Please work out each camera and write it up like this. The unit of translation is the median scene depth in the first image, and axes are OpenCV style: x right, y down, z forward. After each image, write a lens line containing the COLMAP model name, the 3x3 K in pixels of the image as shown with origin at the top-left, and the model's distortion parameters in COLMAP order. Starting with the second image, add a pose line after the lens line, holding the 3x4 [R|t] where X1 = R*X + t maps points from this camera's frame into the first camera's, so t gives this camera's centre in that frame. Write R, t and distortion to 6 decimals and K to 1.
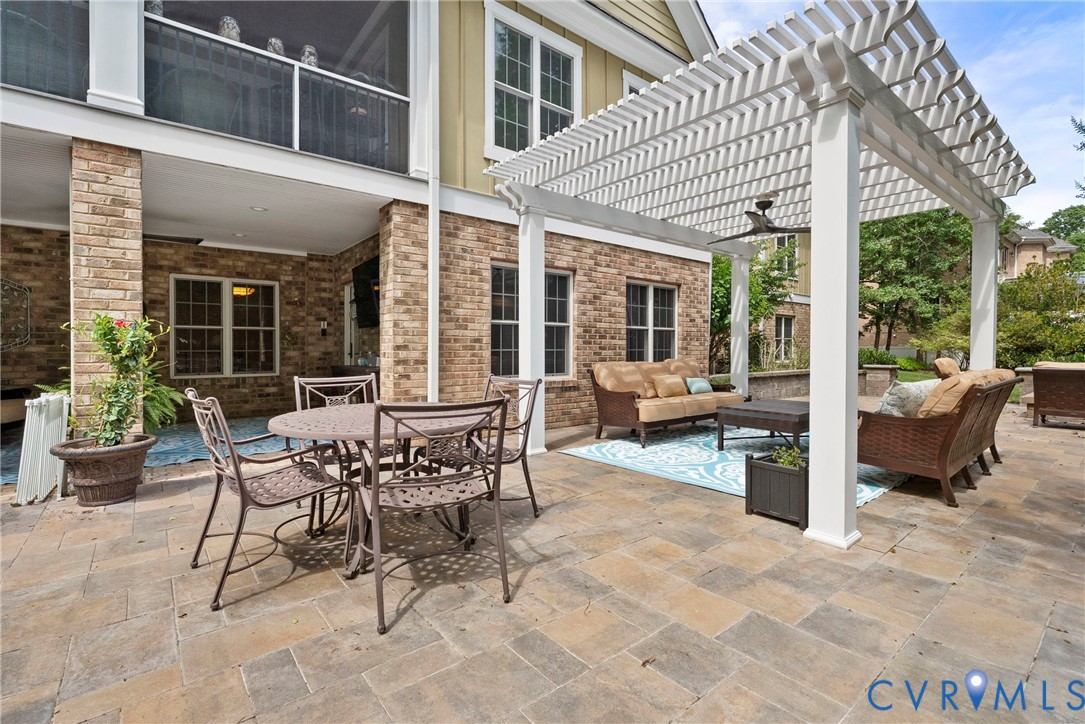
lens RADIAL K [[493.3, 0, 535.7], [0, 493.3, 355.1], [0, 0, 1]] dist [-0.008868, 0.003625]
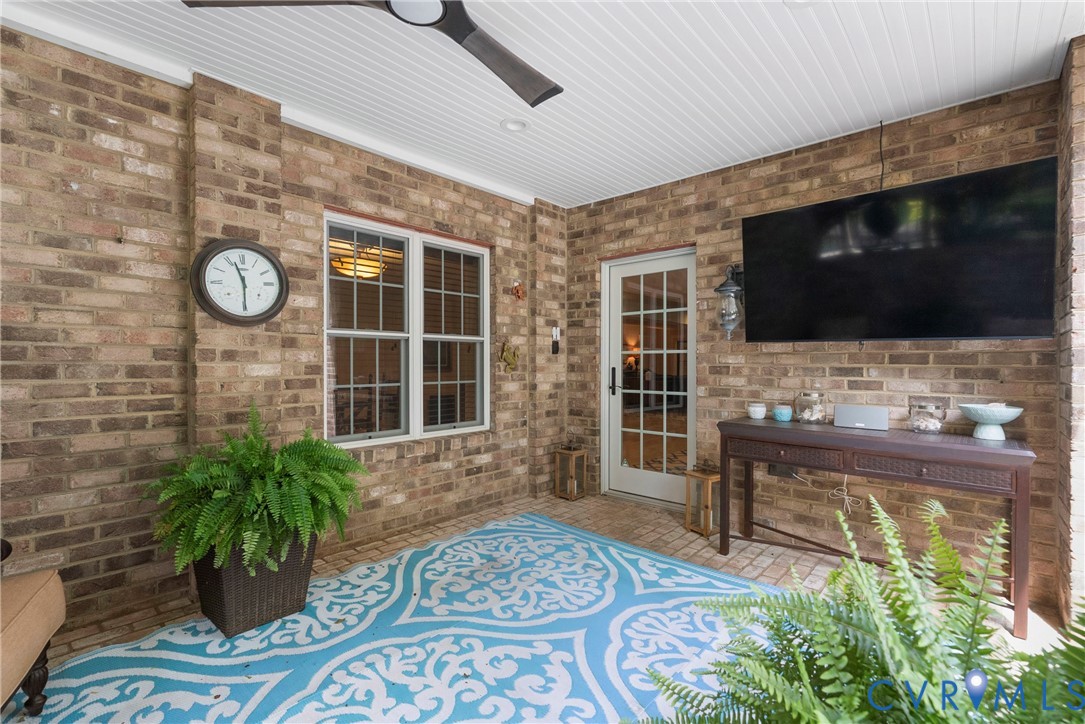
lens RADIAL K [[493.3, 0, 539.5], [0, 493.3, 368.5], [0, 0, 1]] dist [-0.008868, 0.003625]
pose [[0.985141, -0.001324, 0.171743, -0.626580], [0.002260, 0.999984, -0.005258, -0.022635], [-0.171734, 0.005568, 0.985128, 0.536716]]
